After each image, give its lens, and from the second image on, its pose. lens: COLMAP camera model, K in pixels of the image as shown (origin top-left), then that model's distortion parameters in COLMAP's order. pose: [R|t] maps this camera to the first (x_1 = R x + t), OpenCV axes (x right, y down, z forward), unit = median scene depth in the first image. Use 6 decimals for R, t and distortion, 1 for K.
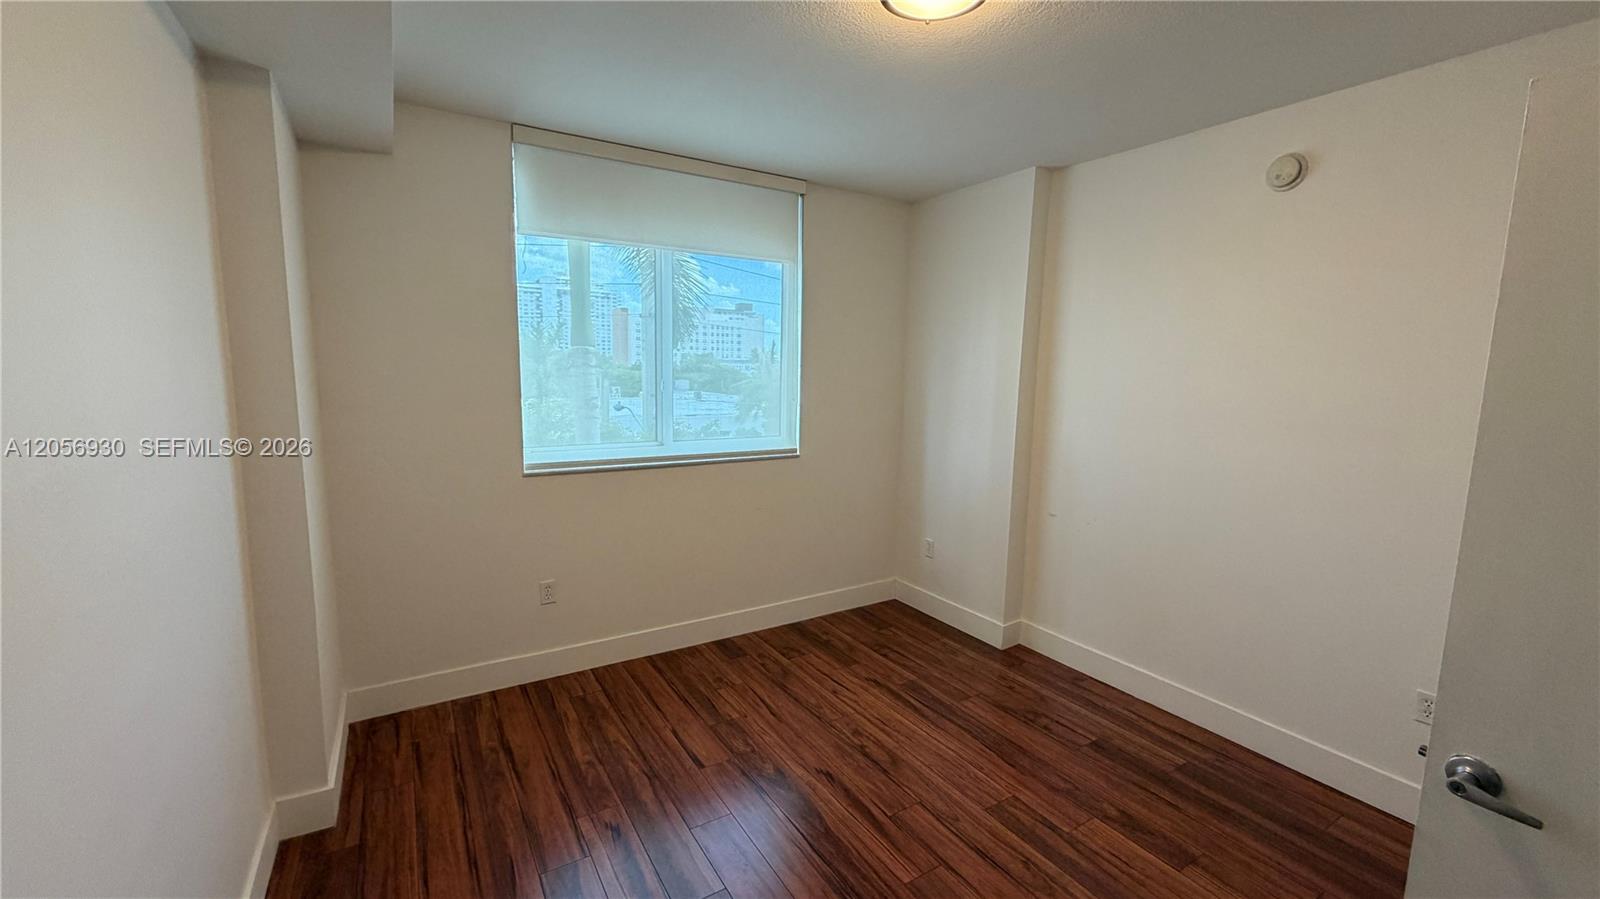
lens RADIAL K [[635.9, 0, 795.9], [0, 635.9, 465.3], [0, 0, 1]] dist [0.002035, -0.001887]
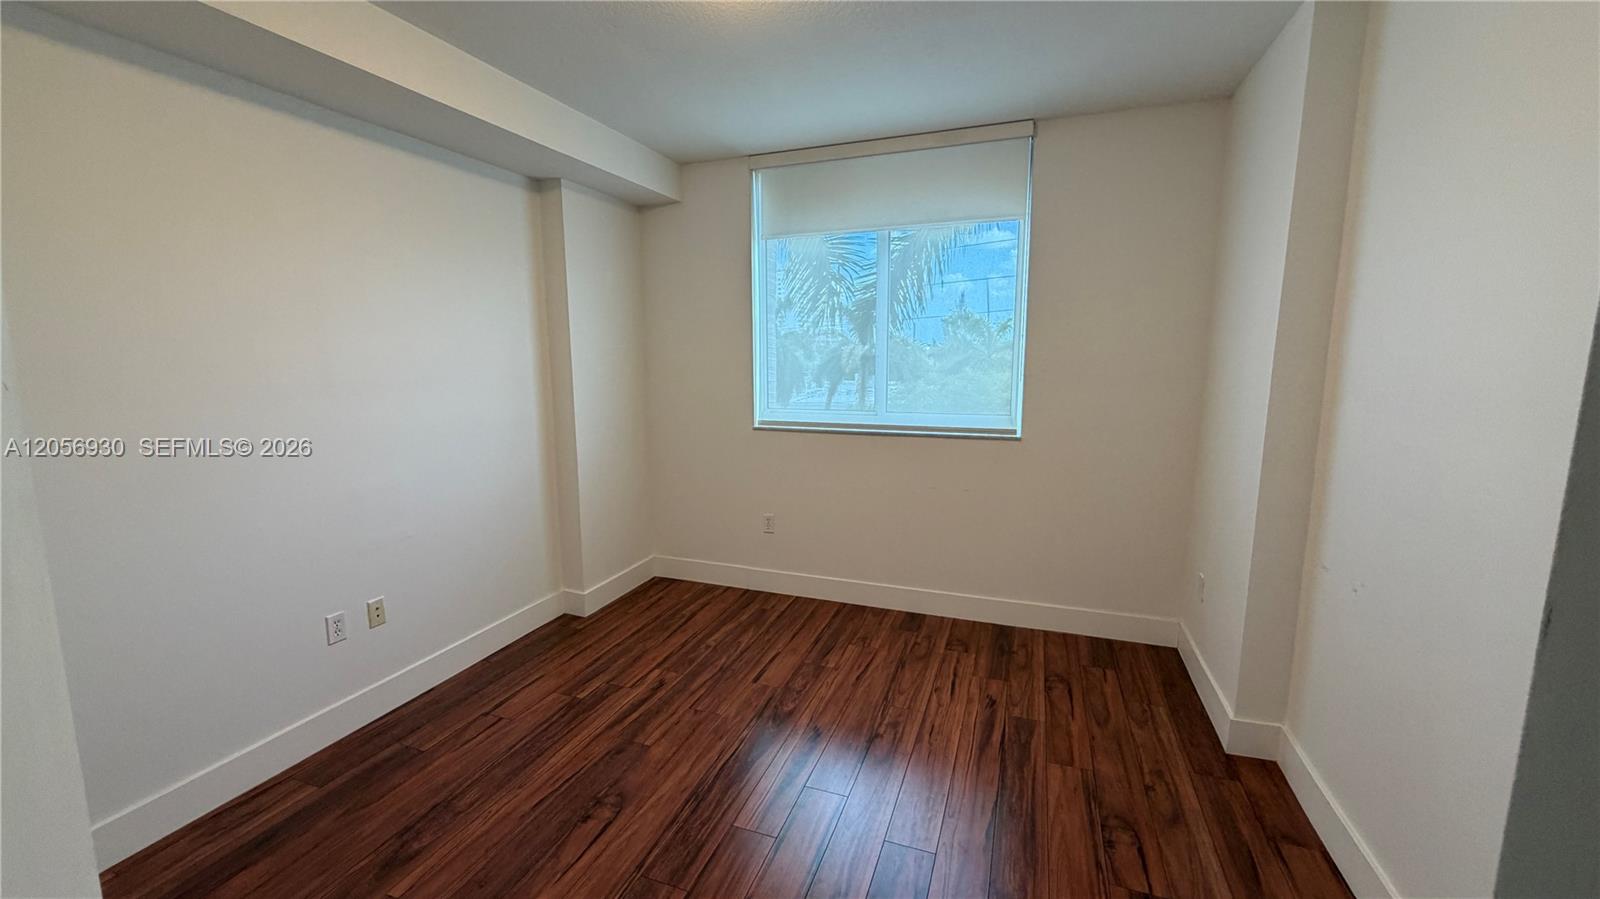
lens RADIAL K [[635.9, 0, 808.9], [0, 635.9, 469.2], [0, 0, 1]] dist [0.002035, -0.001887]
pose [[0.608599, 0.117364, -0.784751, 0.625348], [-0.105742, 0.992176, 0.066380, -0.000147], [0.786401, 0.042582, 0.616247, 0.274105]]
